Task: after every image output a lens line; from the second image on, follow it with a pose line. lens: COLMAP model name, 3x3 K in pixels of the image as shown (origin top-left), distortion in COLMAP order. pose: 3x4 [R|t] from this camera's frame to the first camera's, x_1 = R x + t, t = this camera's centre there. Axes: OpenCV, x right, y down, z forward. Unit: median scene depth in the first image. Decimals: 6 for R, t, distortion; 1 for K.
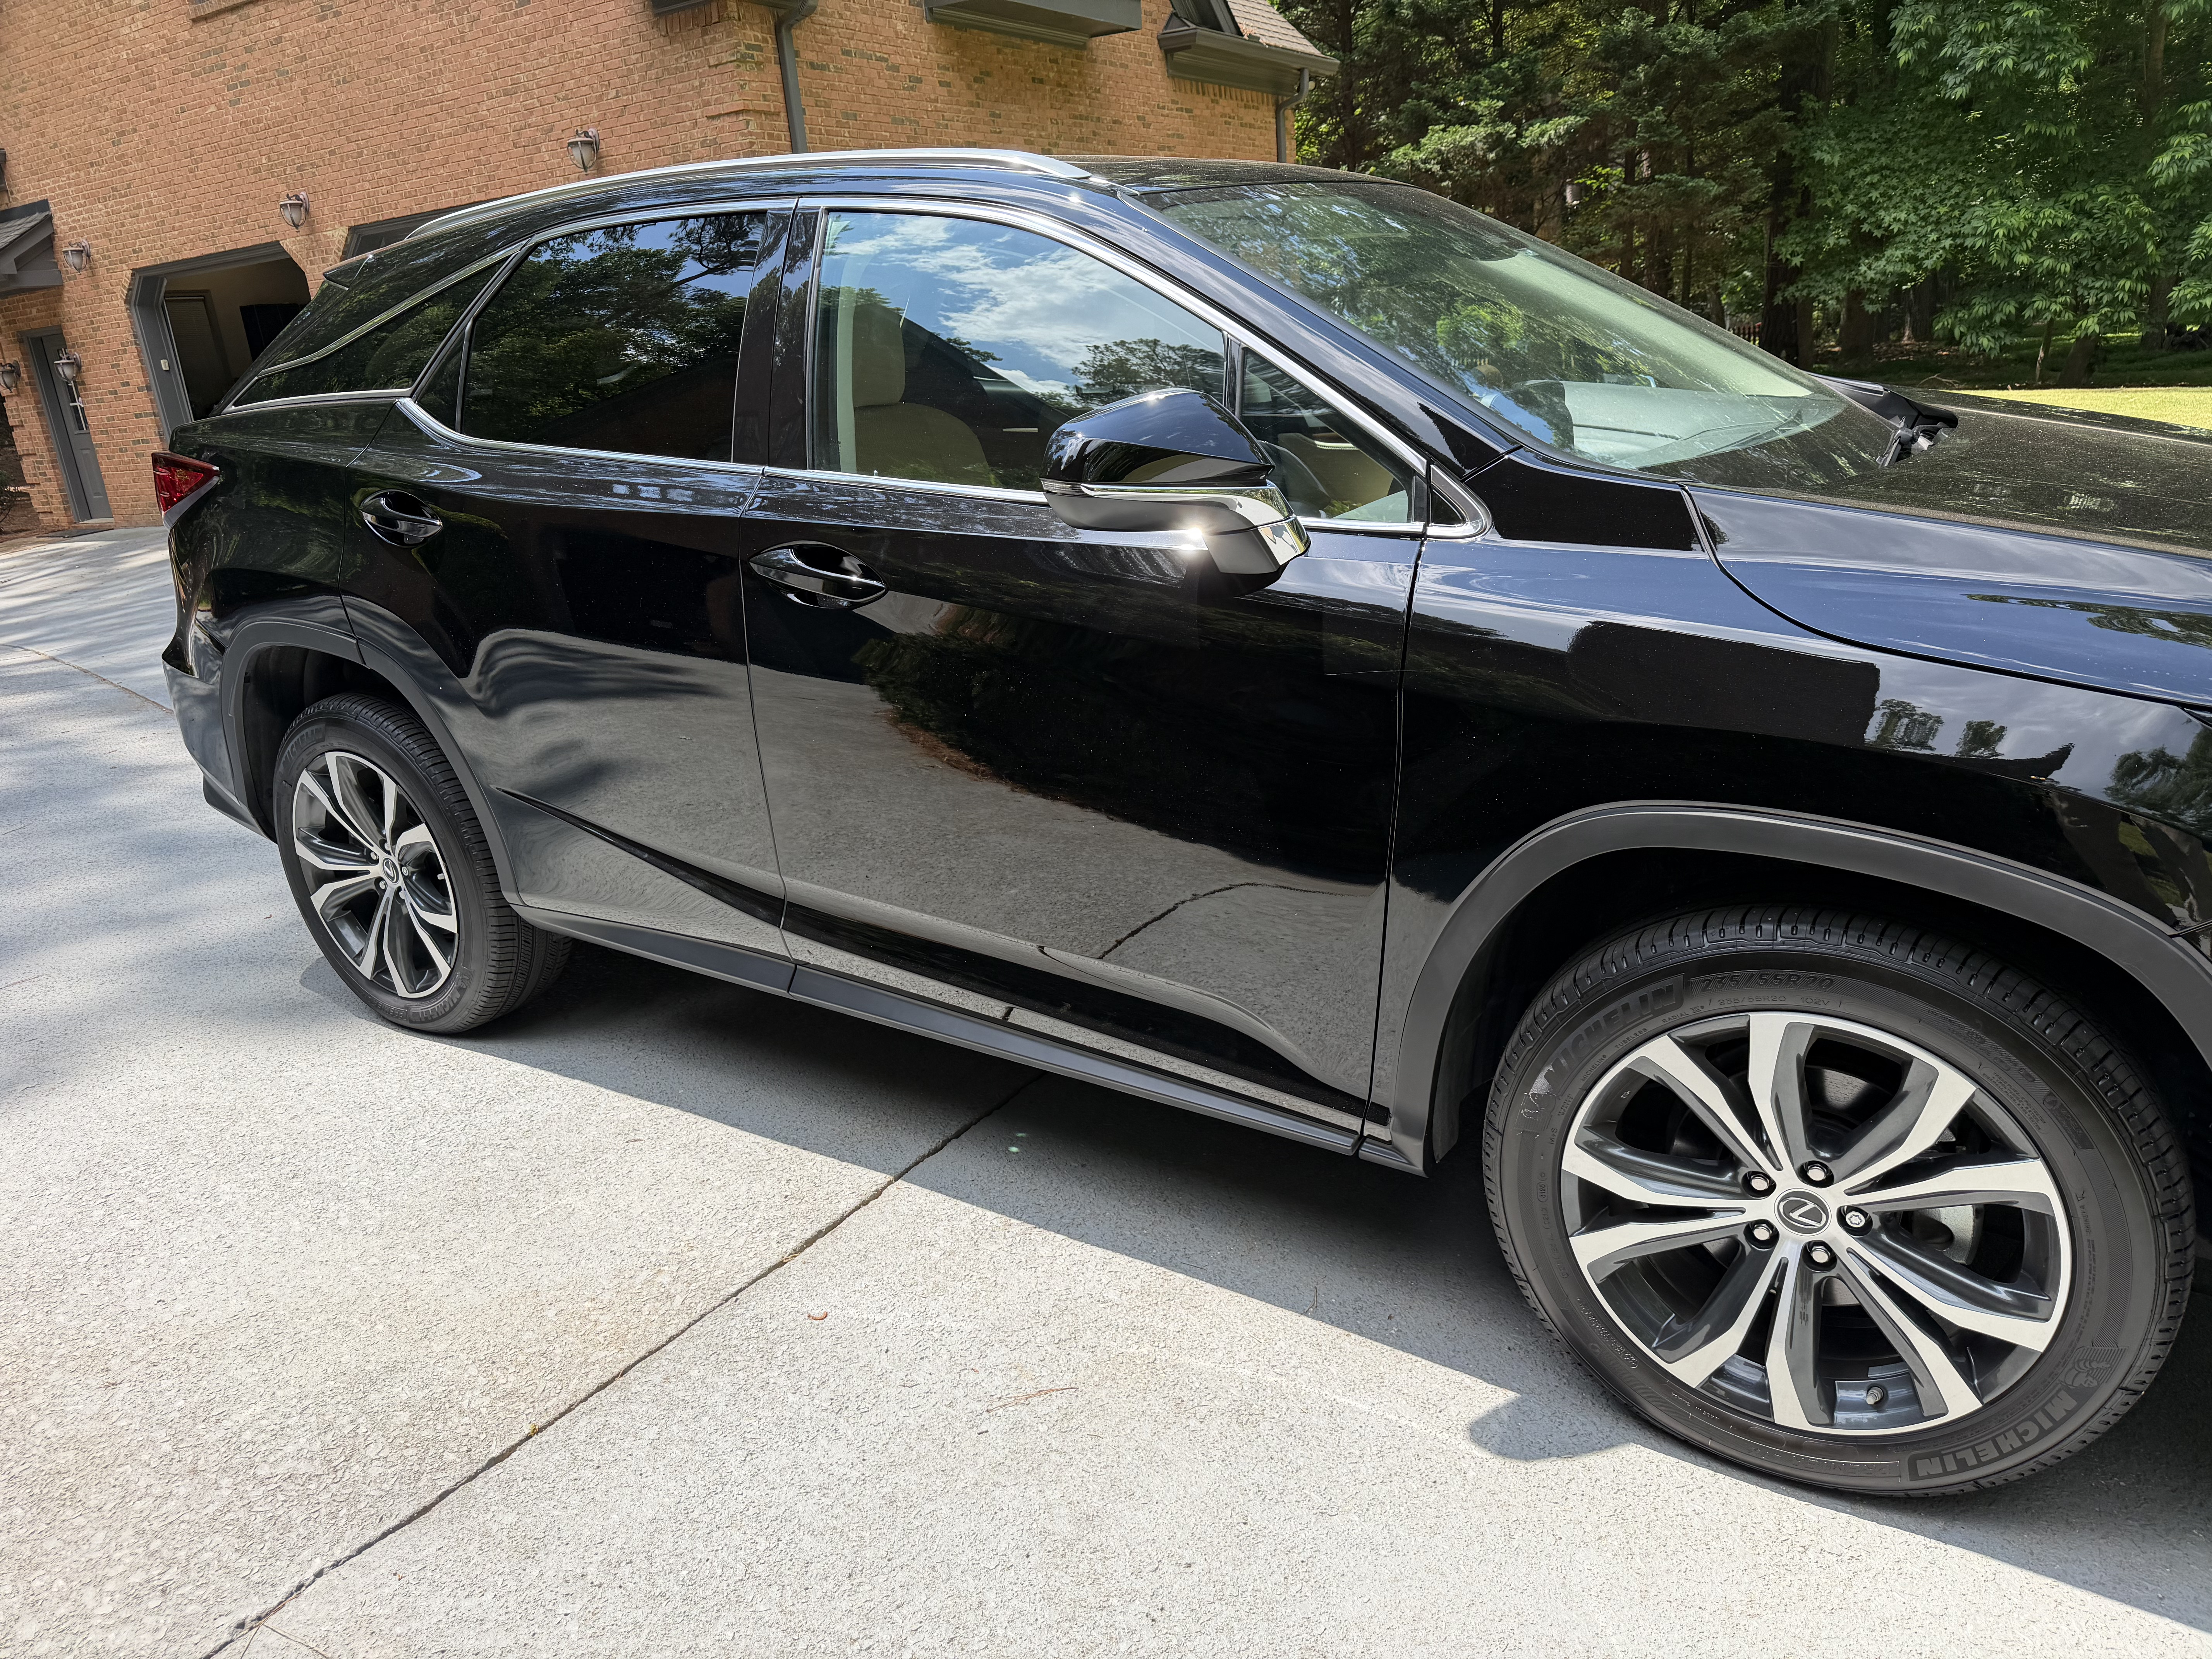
lens RADIAL K [[1522.7, 0, 1111.9], [0, 1522.7, 834.6], [0, 0, 1]] dist [-0.005396, -0.011029]
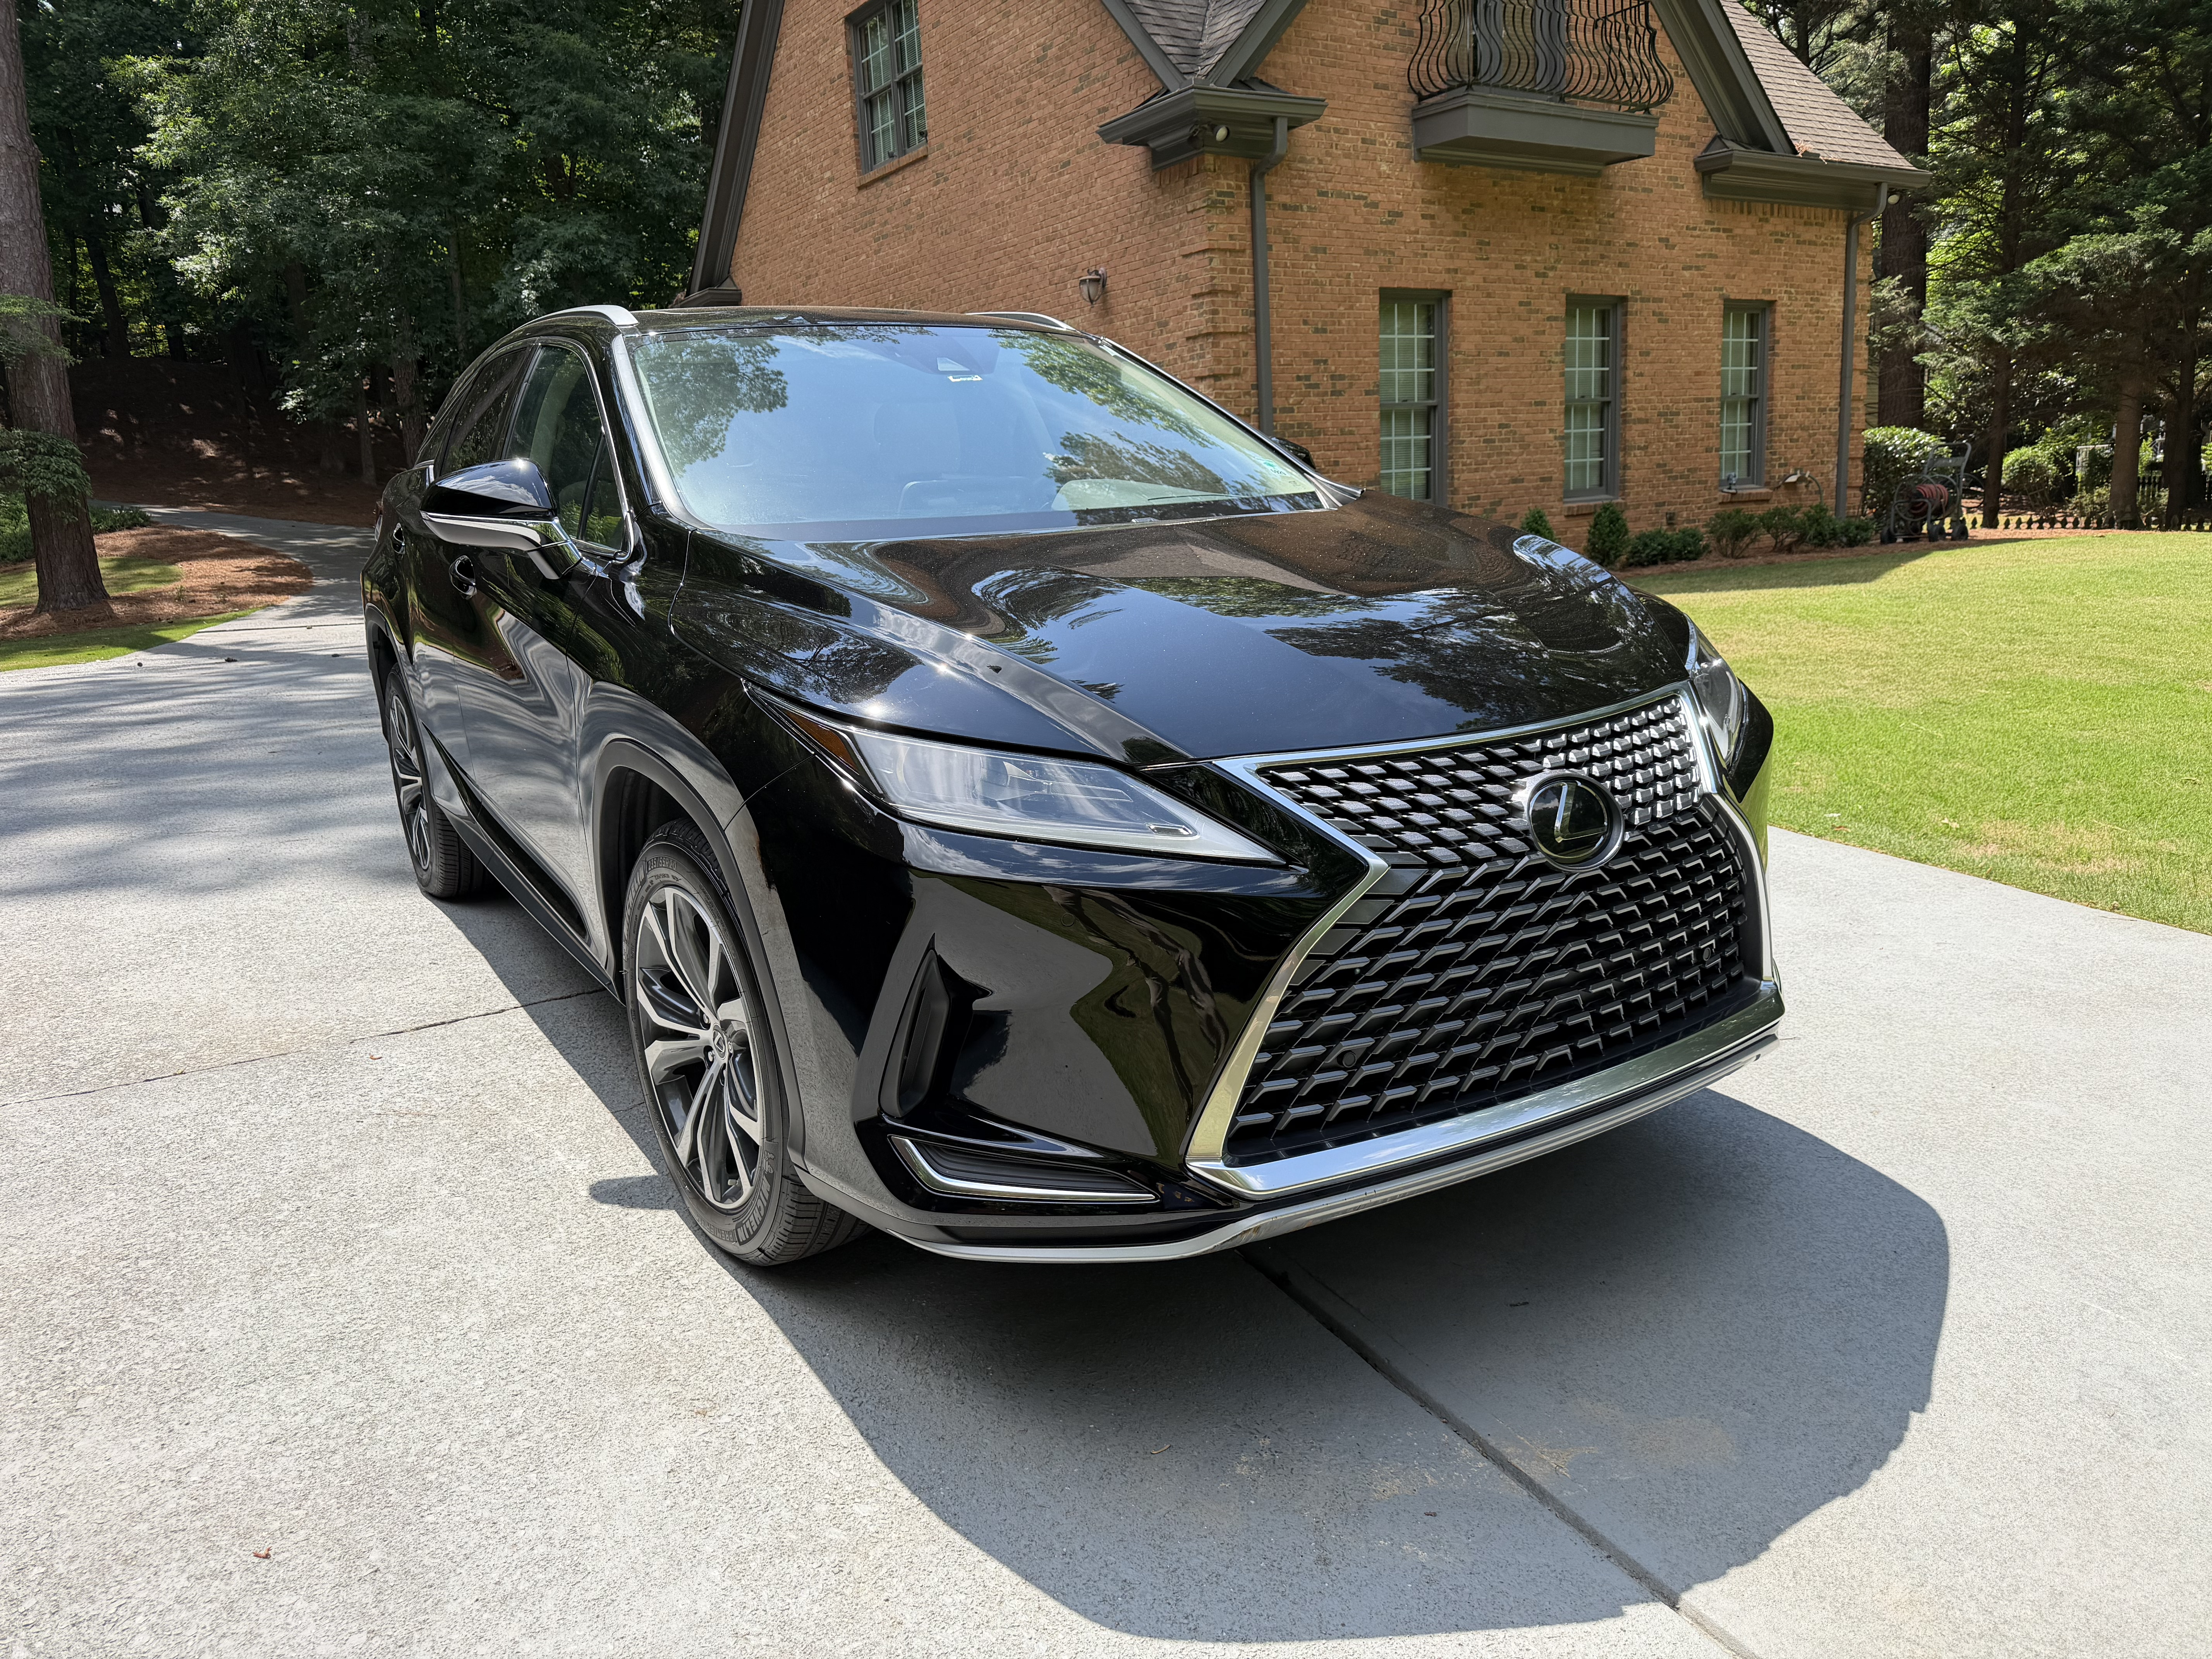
lens RADIAL K [[1522.7, 0, 1111.2], [0, 1522.7, 822.3], [0, 0, 1]] dist [-0.005396, -0.011029]
pose [[0.914160, 0.112154, -0.389529, 0.140898], [-0.142034, 0.988665, -0.048671, 0.007334], [0.379655, 0.099819, 0.919727, -0.018555]]
